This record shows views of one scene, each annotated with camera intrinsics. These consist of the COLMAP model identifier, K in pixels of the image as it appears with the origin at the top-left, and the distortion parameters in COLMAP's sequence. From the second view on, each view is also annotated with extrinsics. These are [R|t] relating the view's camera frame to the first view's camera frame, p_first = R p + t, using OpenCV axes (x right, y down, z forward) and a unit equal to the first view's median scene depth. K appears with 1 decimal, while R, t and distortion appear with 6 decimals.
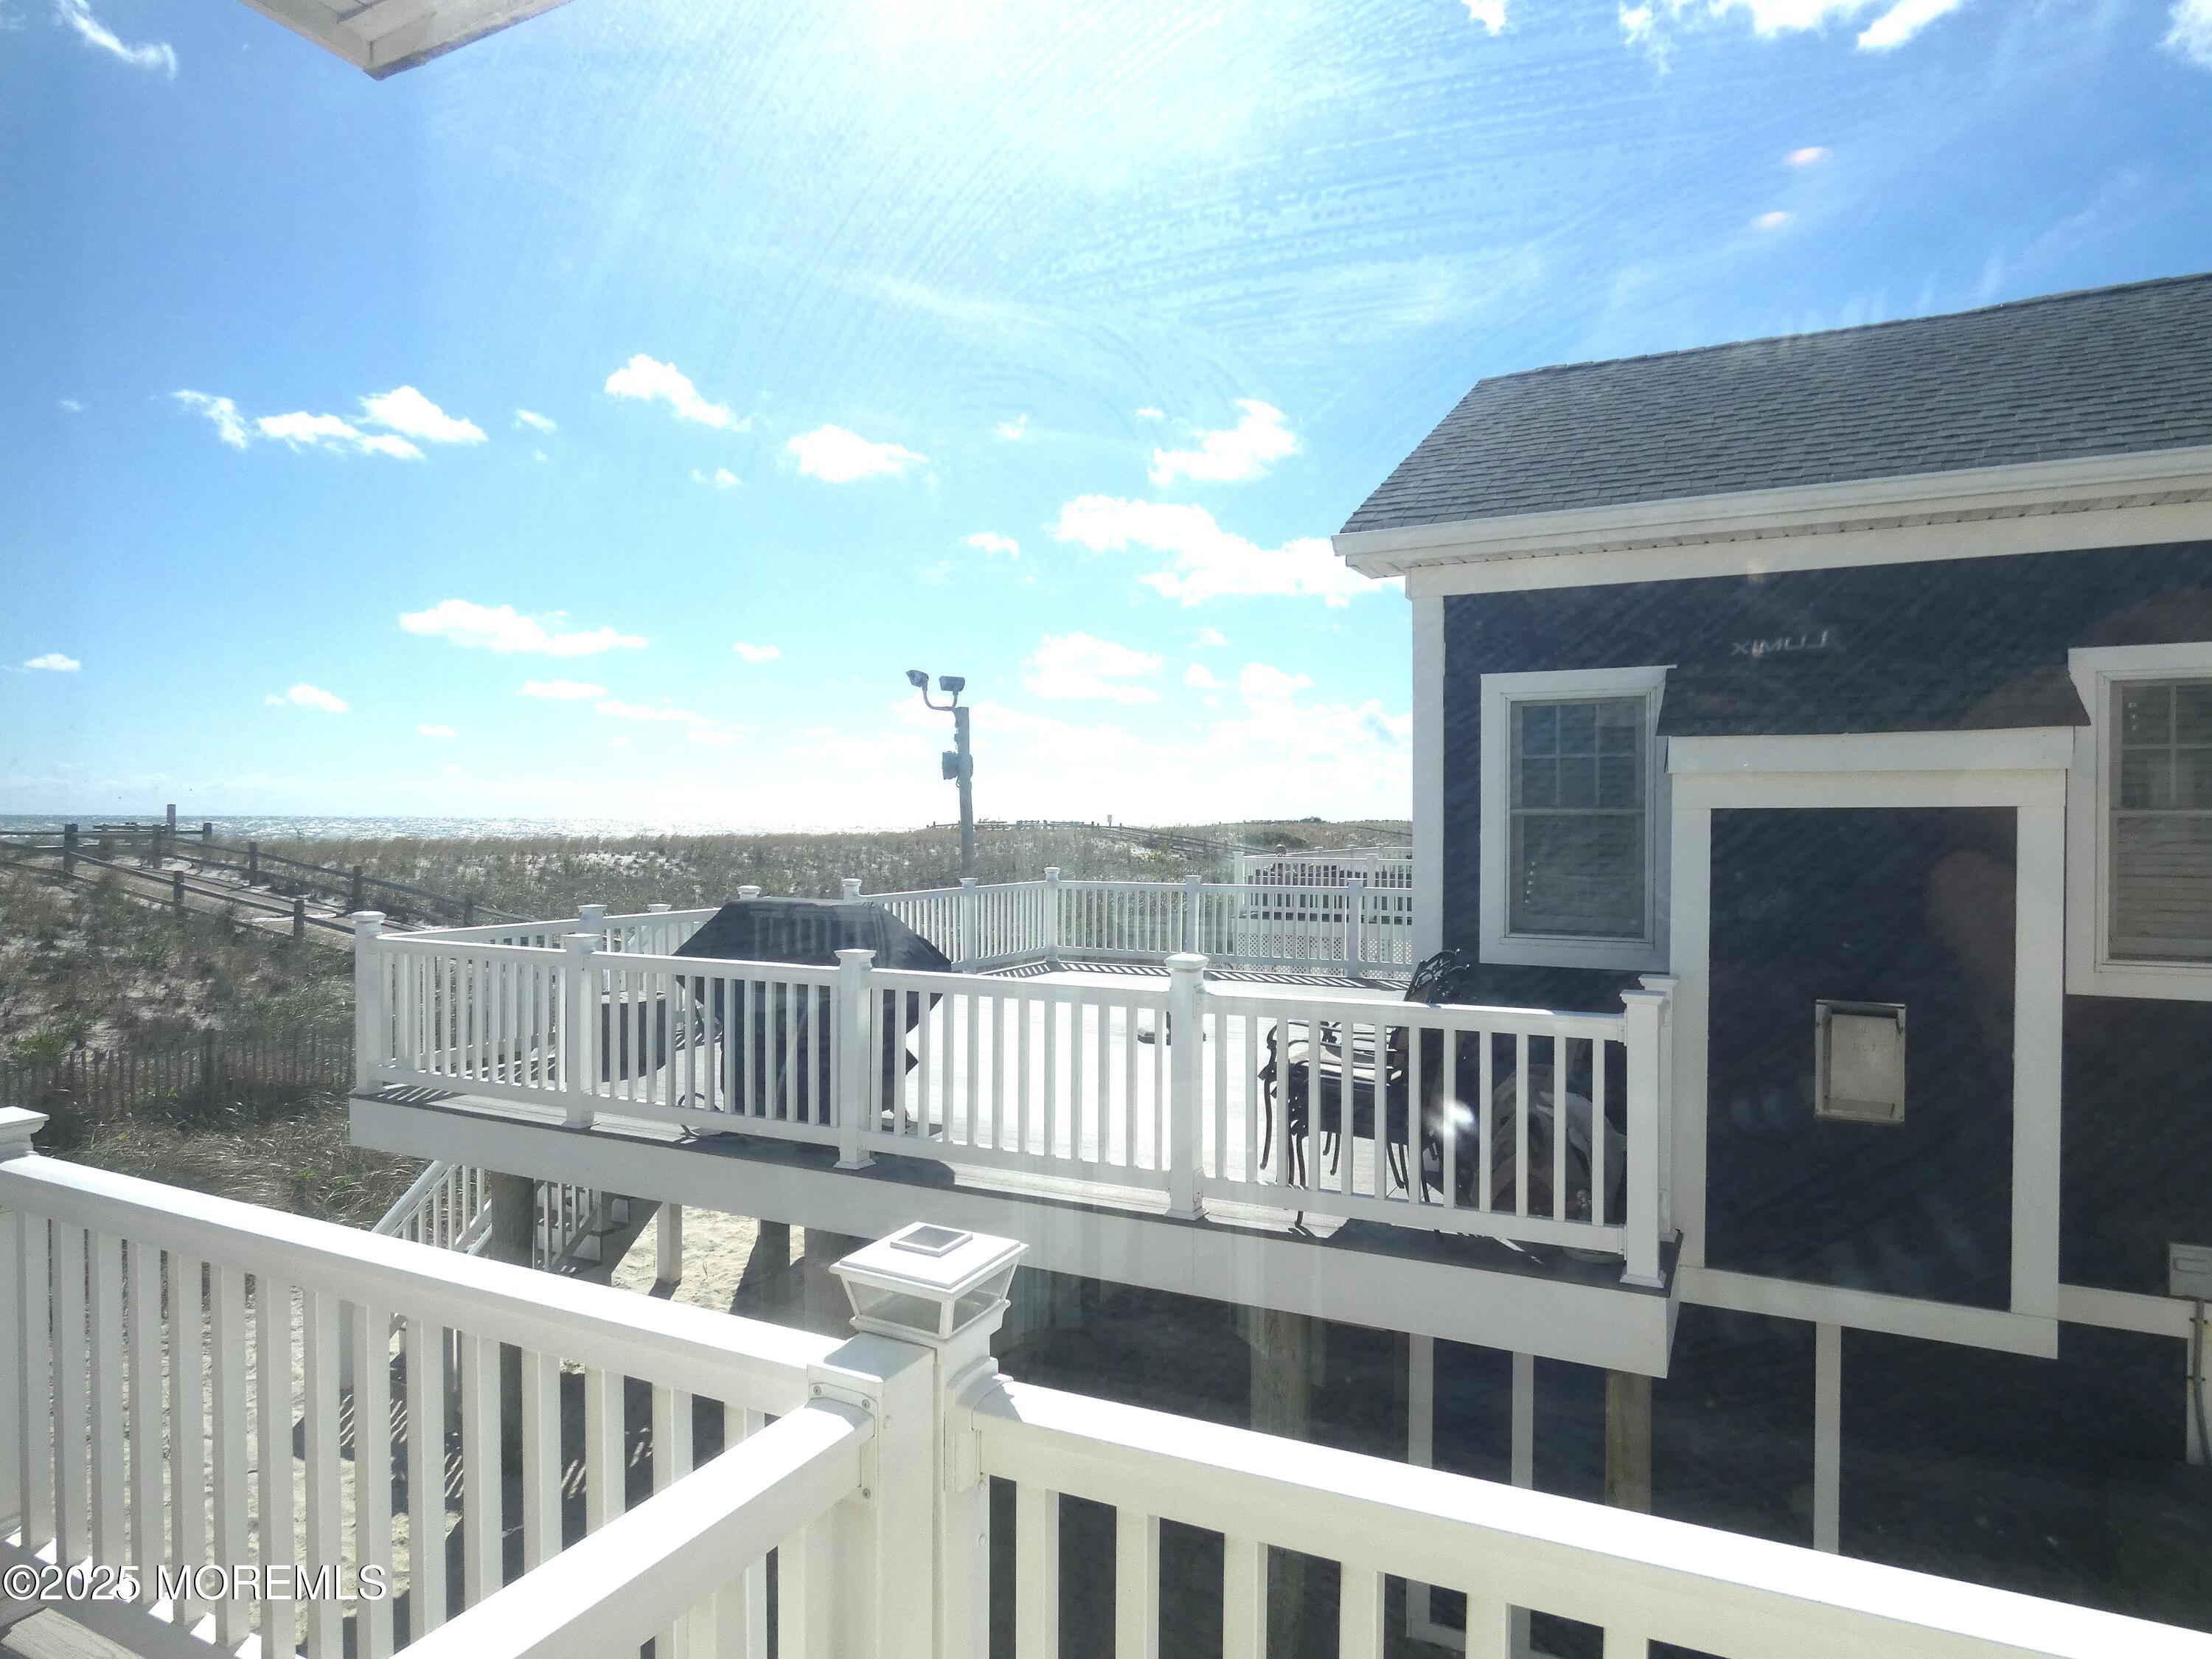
lens RADIAL K [[1330.0, 0, 1097.6], [0, 1330.0, 847.7], [0, 0, 1]] dist [-0.013564, 0.000694]
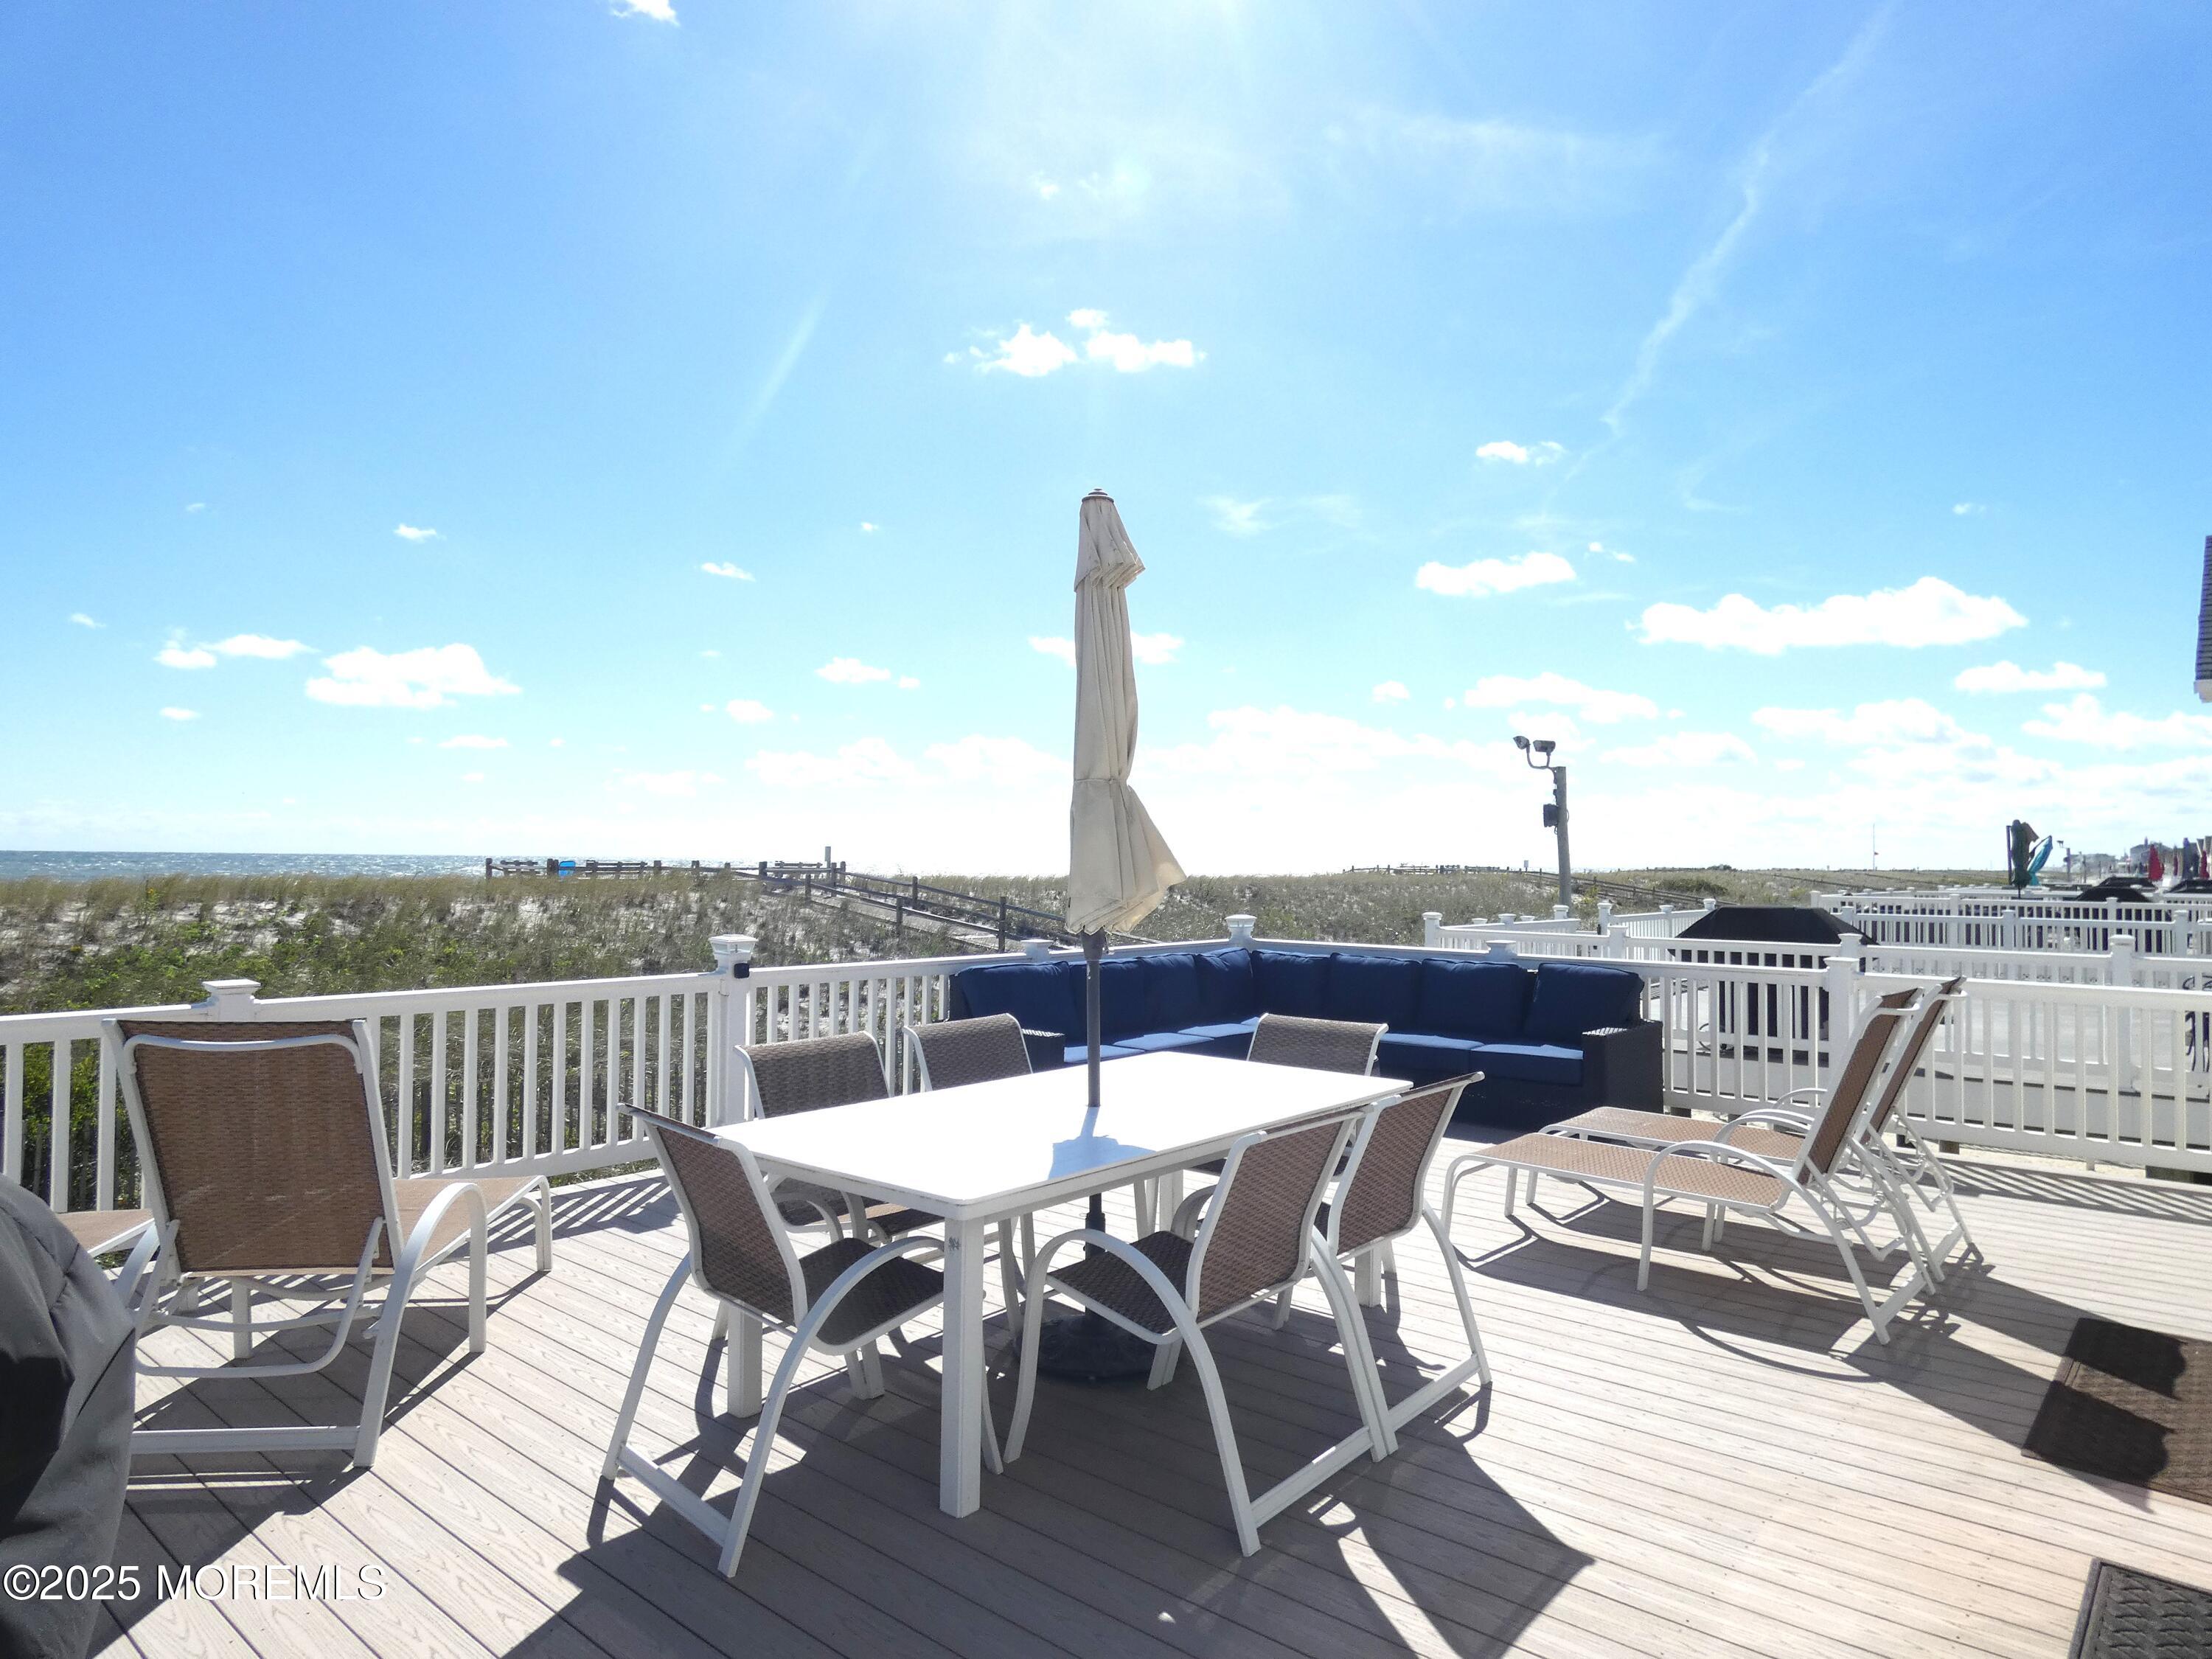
lens RADIAL K [[1351.4, 0, 1109.3], [0, 1351.4, 825.1], [0, 0, 1]] dist [-0.013628, -0.000209]
pose [[0.970887, -0.001276, -0.239536, -0.163022], [-0.010955, 0.998703, -0.049720, 0.009169], [0.239289, 0.050896, 0.969613, -0.211994]]
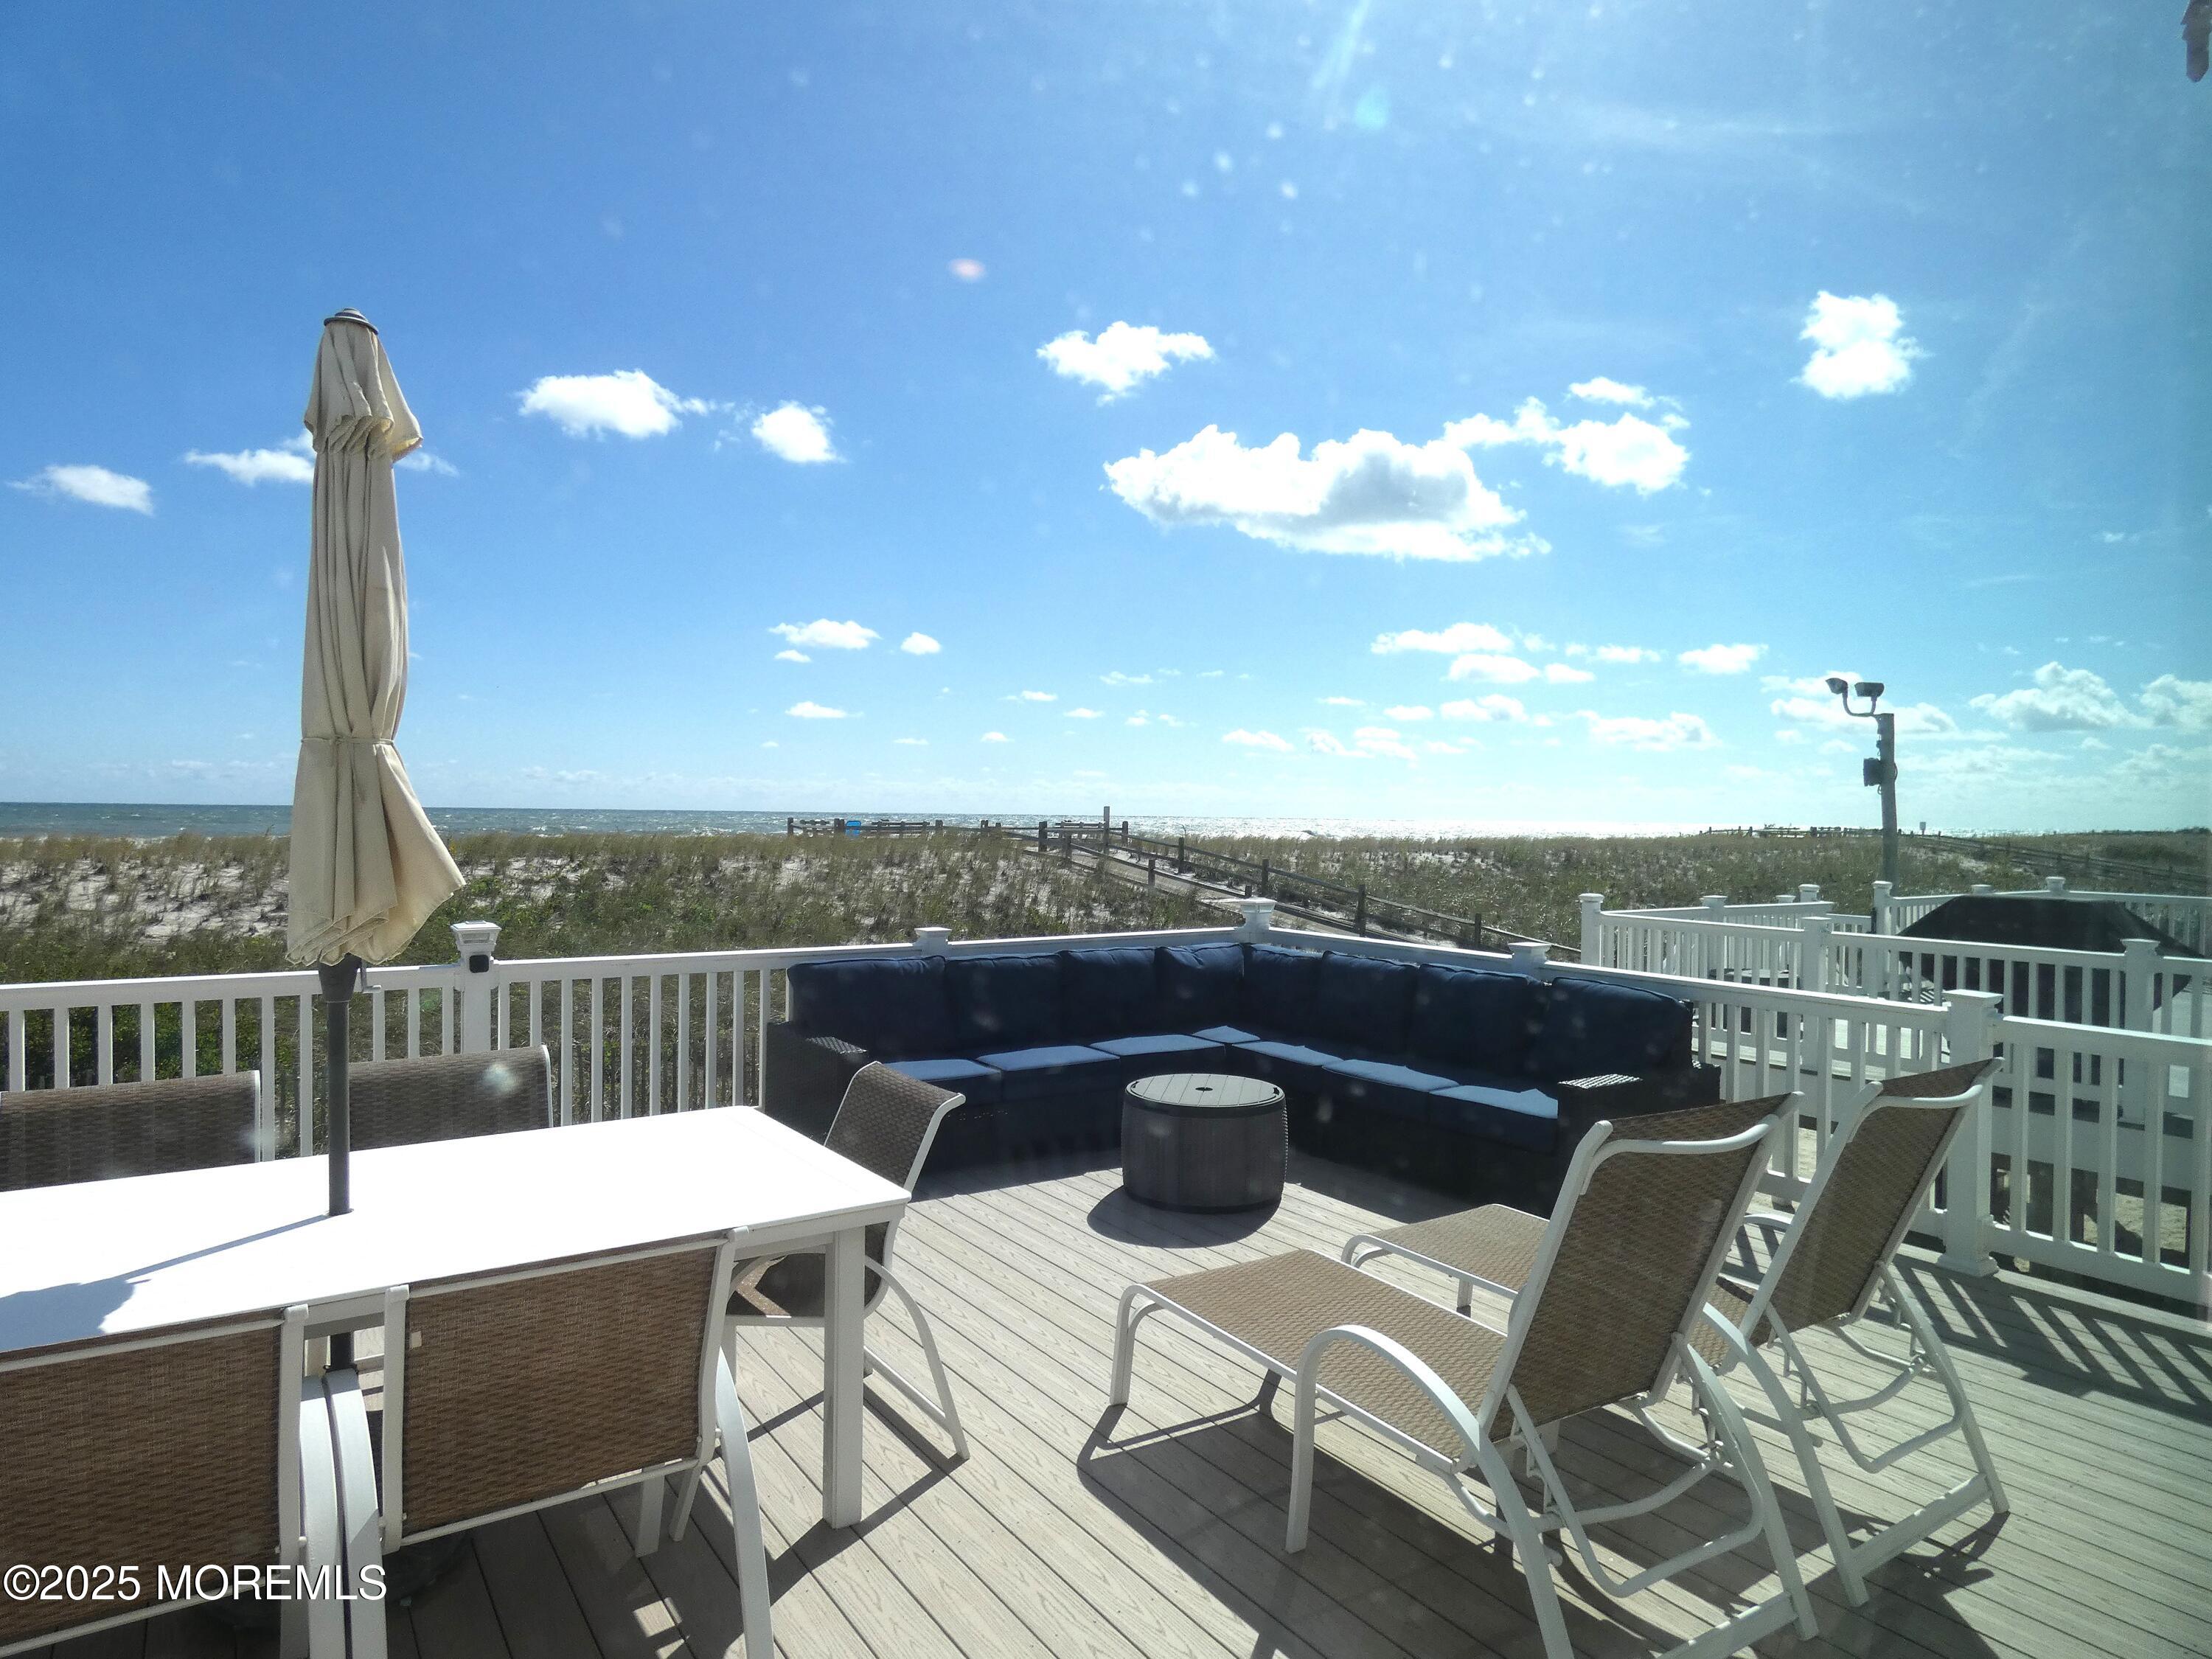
lens RADIAL K [[1330.0, 0, 1097.6], [0, 1330.0, 847.7], [0, 0, 1]] dist [-0.013564, 0.000694]
pose [[0.867980, 0.018897, -0.496239, -0.096677], [-0.020072, 0.999794, 0.002964, 0.003096], [0.496193, 0.007387, 0.868181, -0.120907]]
